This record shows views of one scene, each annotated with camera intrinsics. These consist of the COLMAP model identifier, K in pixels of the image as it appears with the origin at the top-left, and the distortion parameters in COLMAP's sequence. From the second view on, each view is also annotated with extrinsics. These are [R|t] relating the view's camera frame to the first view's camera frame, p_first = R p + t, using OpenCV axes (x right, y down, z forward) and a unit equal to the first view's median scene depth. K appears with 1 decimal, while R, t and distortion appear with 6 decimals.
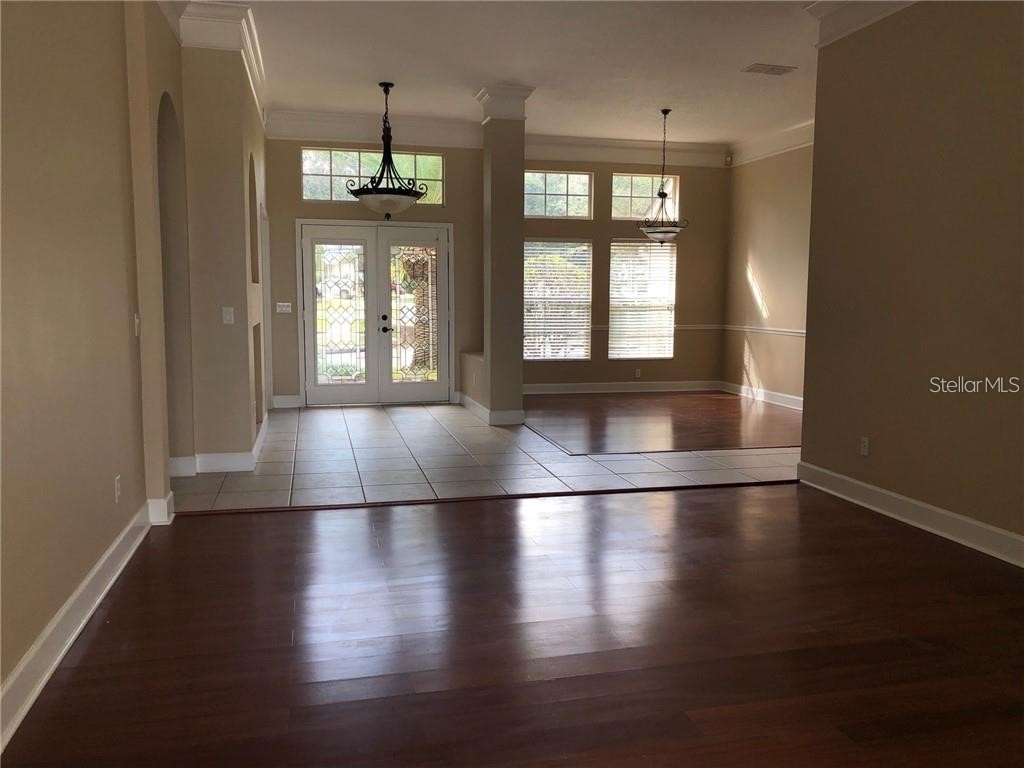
lens RADIAL K [[835.3, 0, 512.0], [0, 835.3, 384.0], [0, 0, 1]] dist [0.103719, -0.209659]
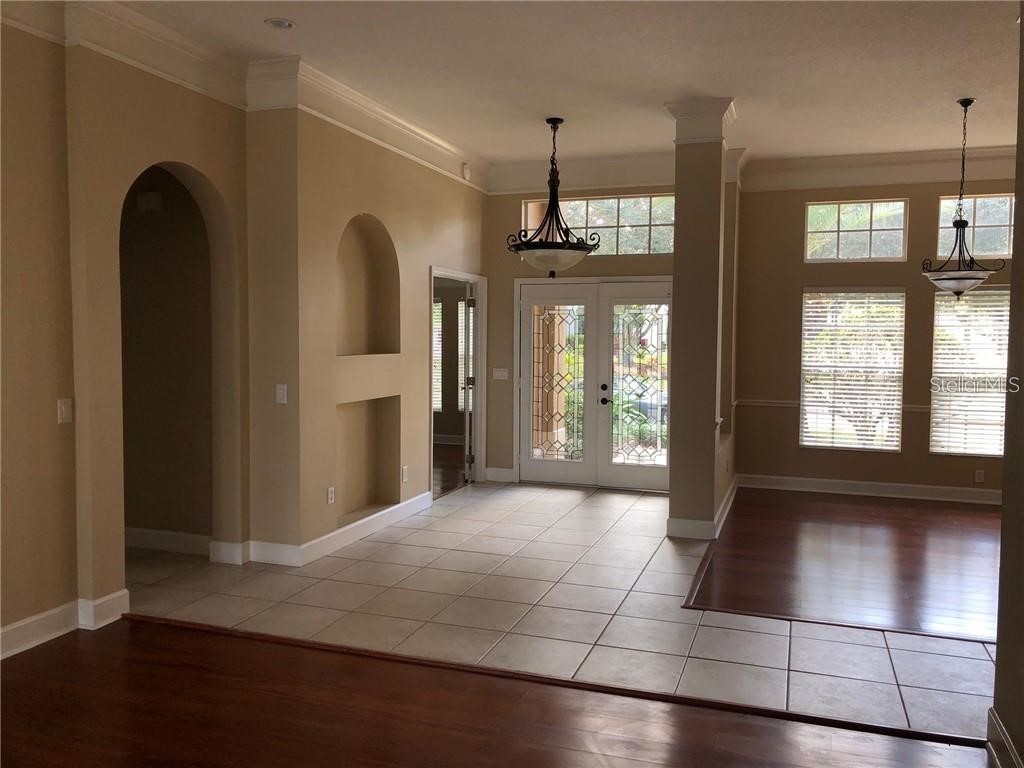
lens RADIAL K [[835.3, 0, 512.0], [0, 835.3, 384.0], [0, 0, 1]] dist [0.103719, -0.209659]
pose [[0.844296, 0.033463, -0.534831, 0.227034], [-0.061819, 0.997467, -0.035180, -0.046450], [0.532299, 0.062765, 0.844227, 0.223425]]
